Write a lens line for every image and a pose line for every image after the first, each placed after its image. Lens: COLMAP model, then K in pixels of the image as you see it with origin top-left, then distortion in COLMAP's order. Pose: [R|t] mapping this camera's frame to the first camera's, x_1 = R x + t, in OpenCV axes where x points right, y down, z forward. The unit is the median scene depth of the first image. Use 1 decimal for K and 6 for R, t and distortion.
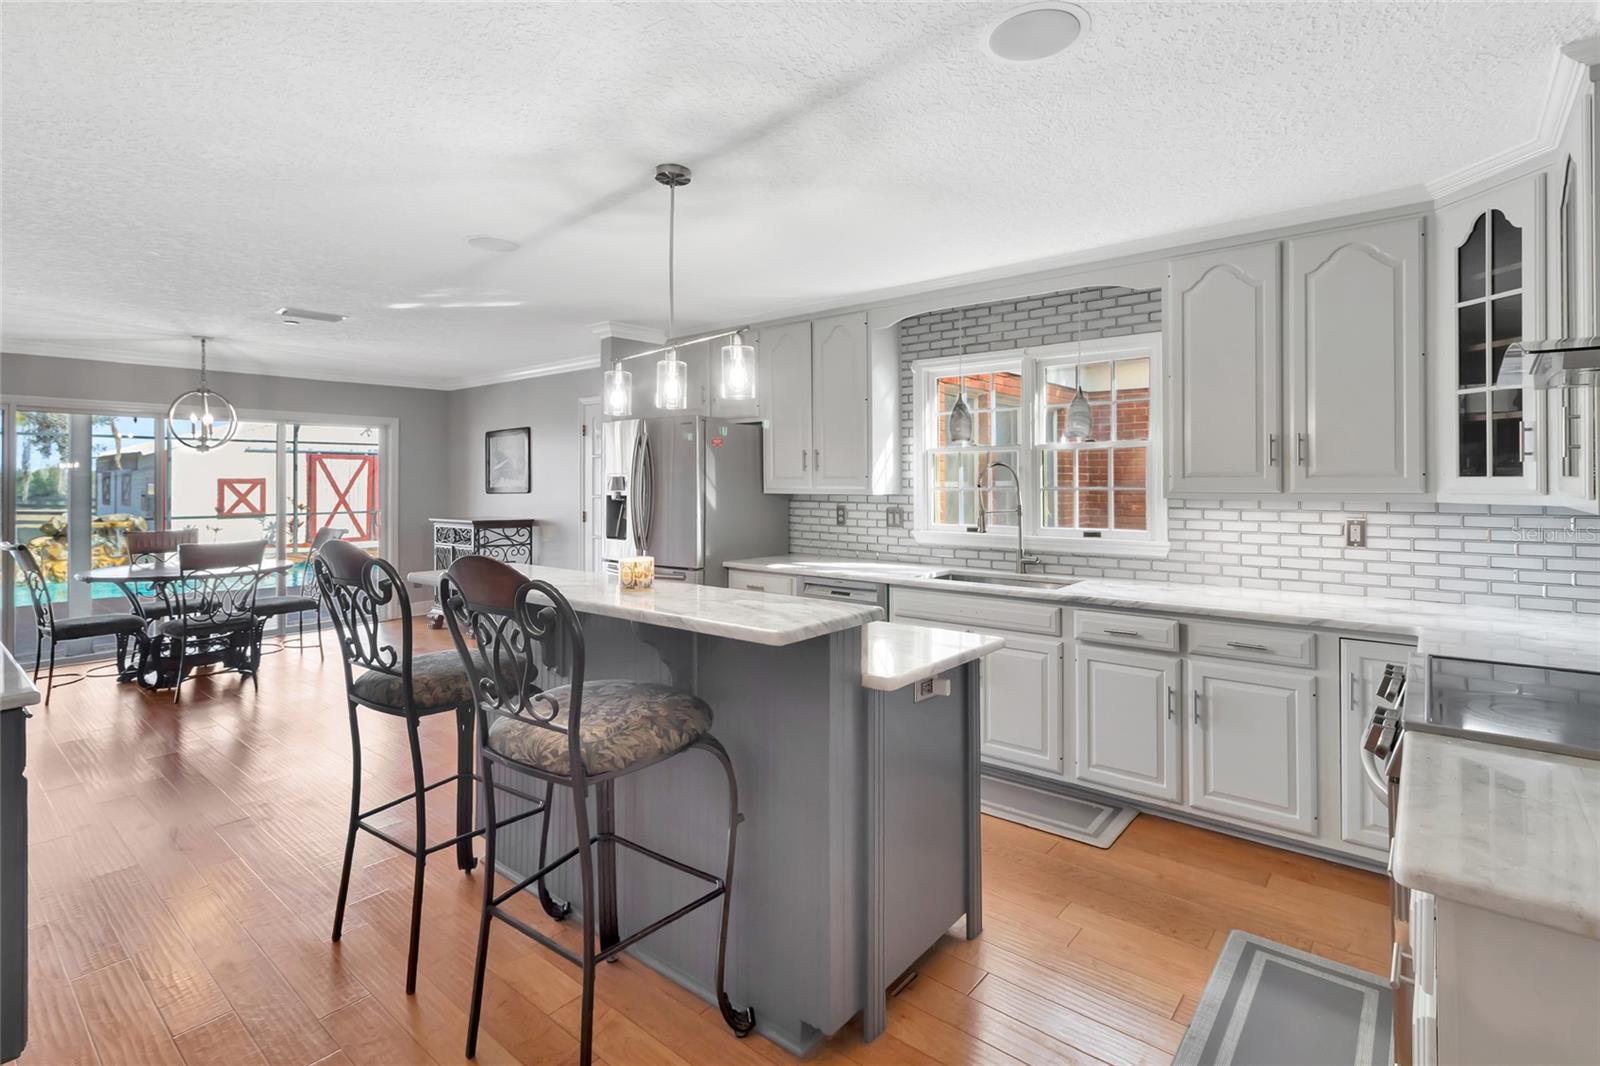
lens RADIAL K [[753.1, 0, 805.9], [0, 753.1, 483.2], [0, 0, 1]] dist [0.005310, 0.000526]
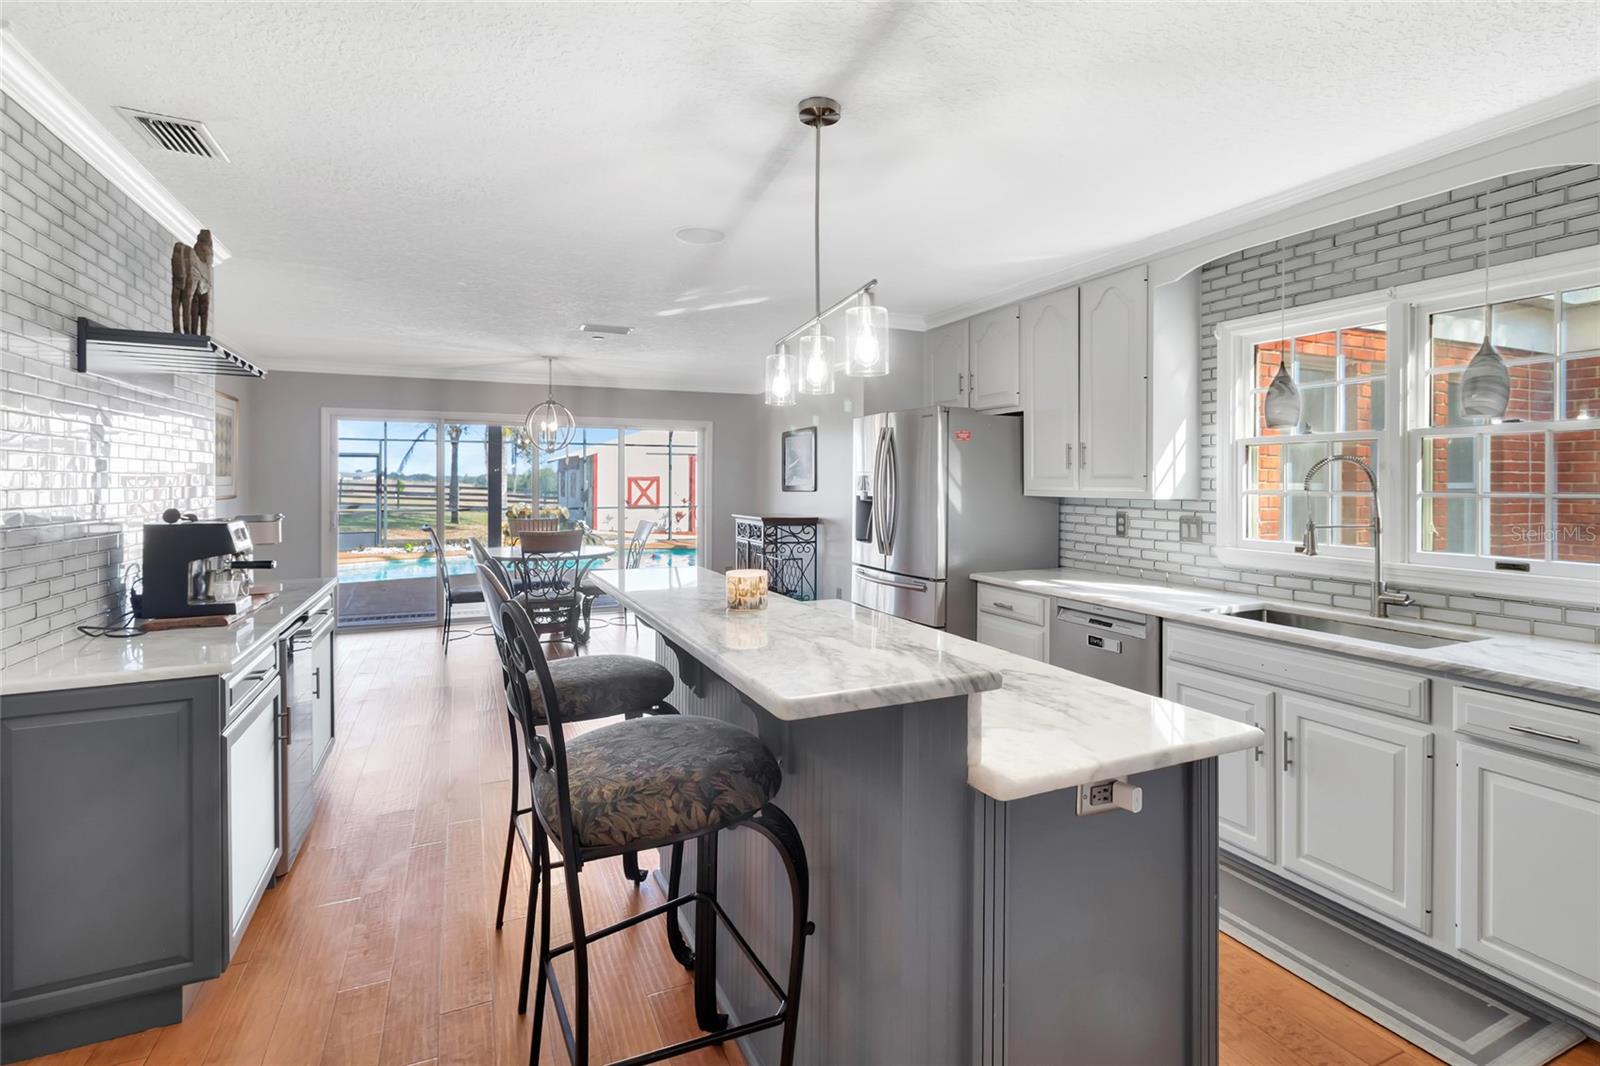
lens RADIAL K [[750.1, 0, 811.9], [0, 750.1, 489.7], [0, 0, 1]] dist [0.008090, -0.000736]
pose [[0.903242, 0.010196, -0.429010, 0.102995], [-0.005975, 0.999920, 0.011186, -0.001154], [0.429089, -0.007540, 0.903231, 0.143877]]
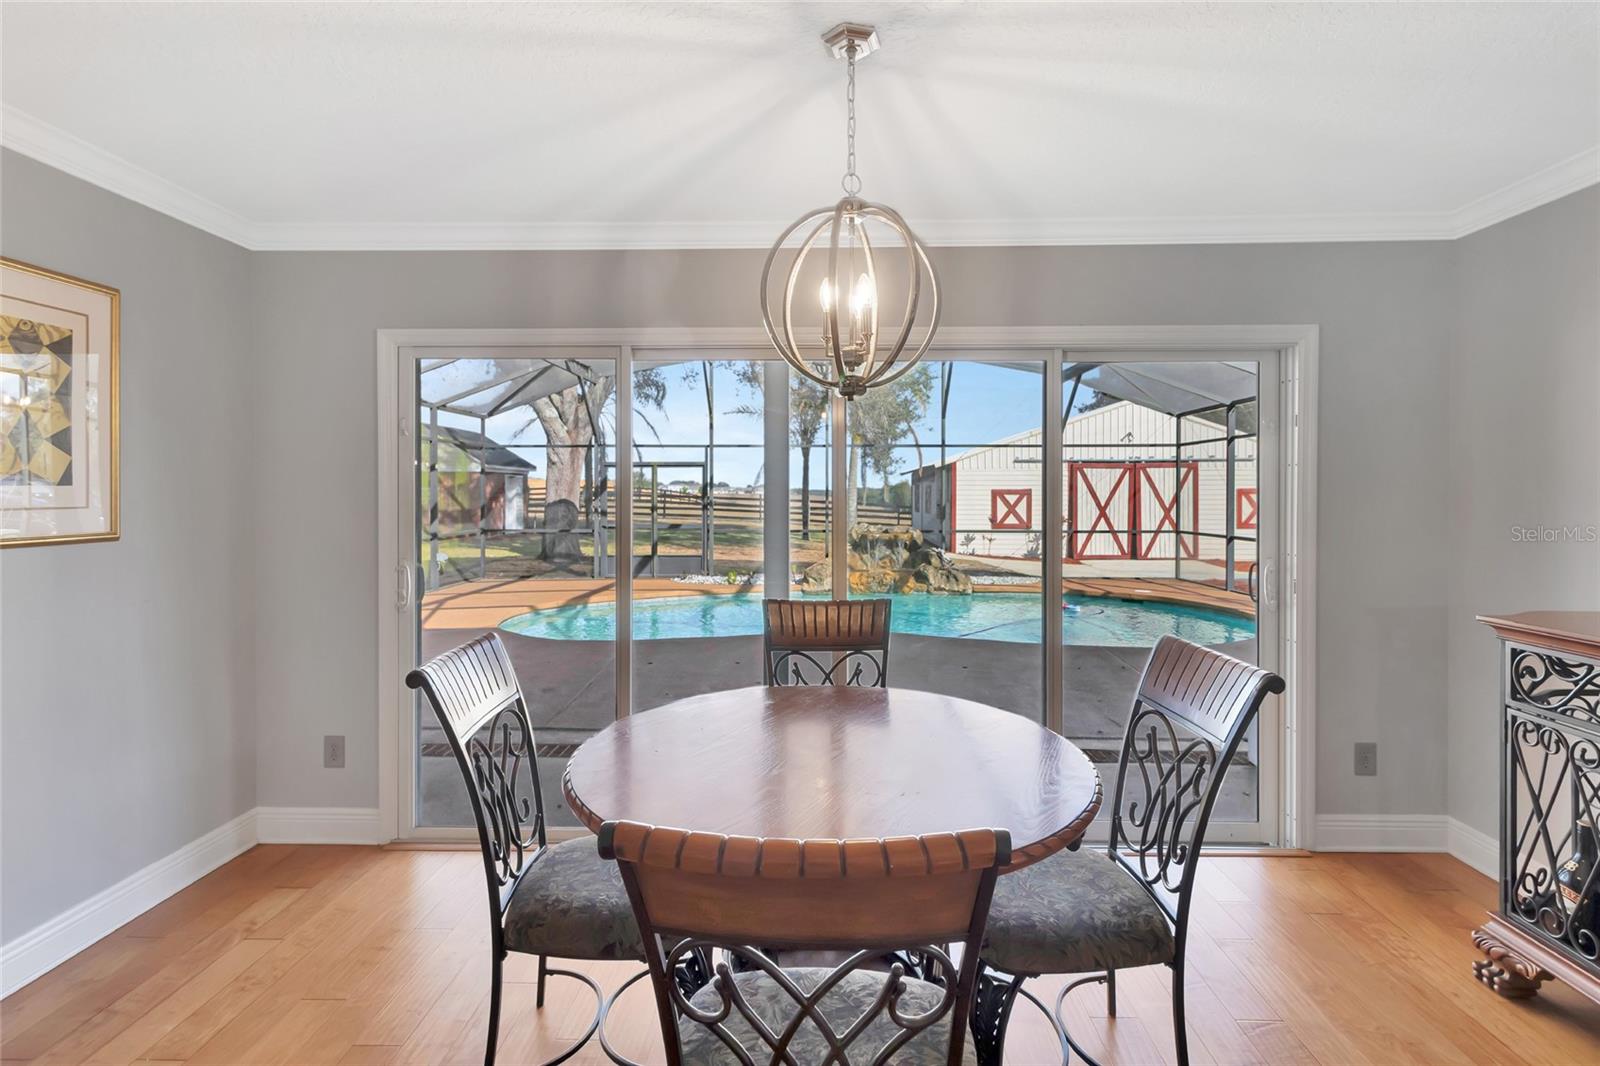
lens RADIAL K [[765.0, 0, 811.7], [0, 765.0, 483.1], [0, 0, 1]] dist [0.018850, 0.000312]
pose [[0.620160, -0.005918, -0.784453, -0.704453], [-0.006037, 0.999906, -0.012316, -0.003148], [0.784452, 0.012373, 0.620066, 1.003132]]
